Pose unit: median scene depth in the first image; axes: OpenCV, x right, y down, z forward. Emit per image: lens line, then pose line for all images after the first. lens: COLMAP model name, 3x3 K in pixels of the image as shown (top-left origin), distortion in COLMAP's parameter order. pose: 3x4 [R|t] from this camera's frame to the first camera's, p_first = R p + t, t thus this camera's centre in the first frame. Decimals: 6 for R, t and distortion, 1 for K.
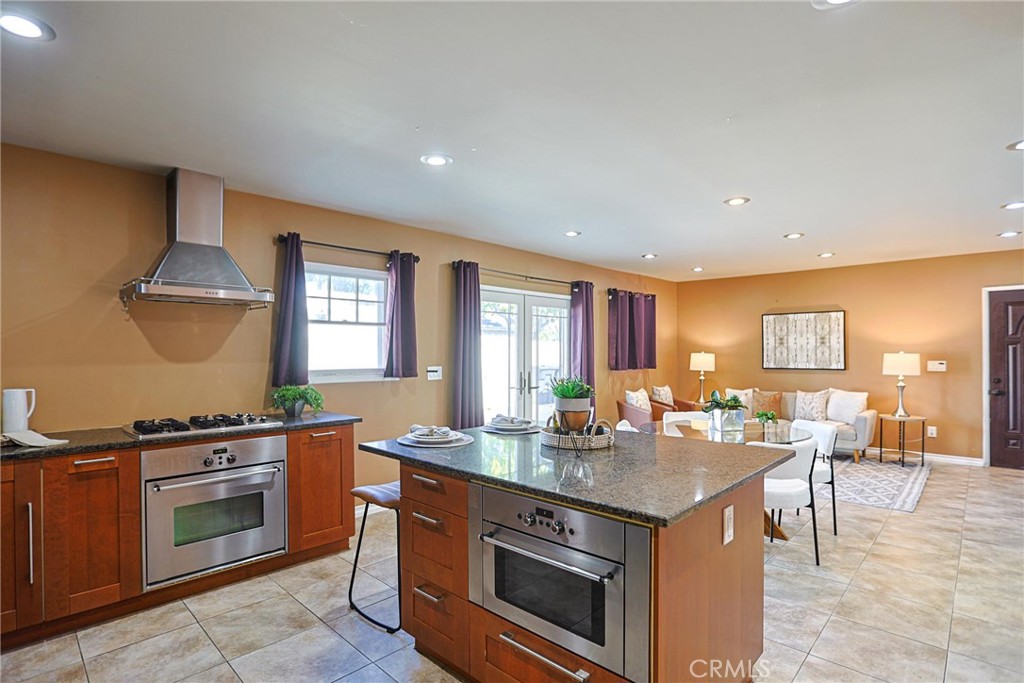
lens RADIAL K [[493.7, 0, 532.8], [0, 493.7, 347.4], [0, 0, 1]] dist [-0.023673, 0.006743]
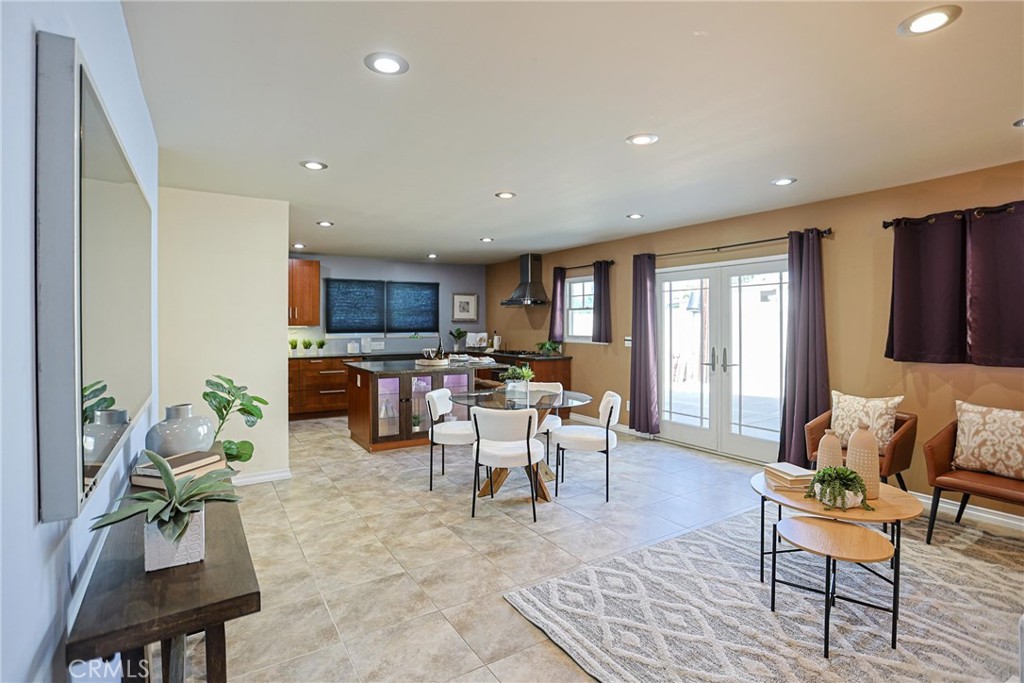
lens RADIAL K [[509.9, 0, 513.6], [0, 509.9, 326.8], [0, 0, 1]] dist [-0.036553, 0.015228]
pose [[-0.258248, 0.013180, -0.965989, 1.470727], [0.010404, 0.999887, 0.010862, -0.008872], [0.966023, -0.007245, -0.258356, 1.251445]]
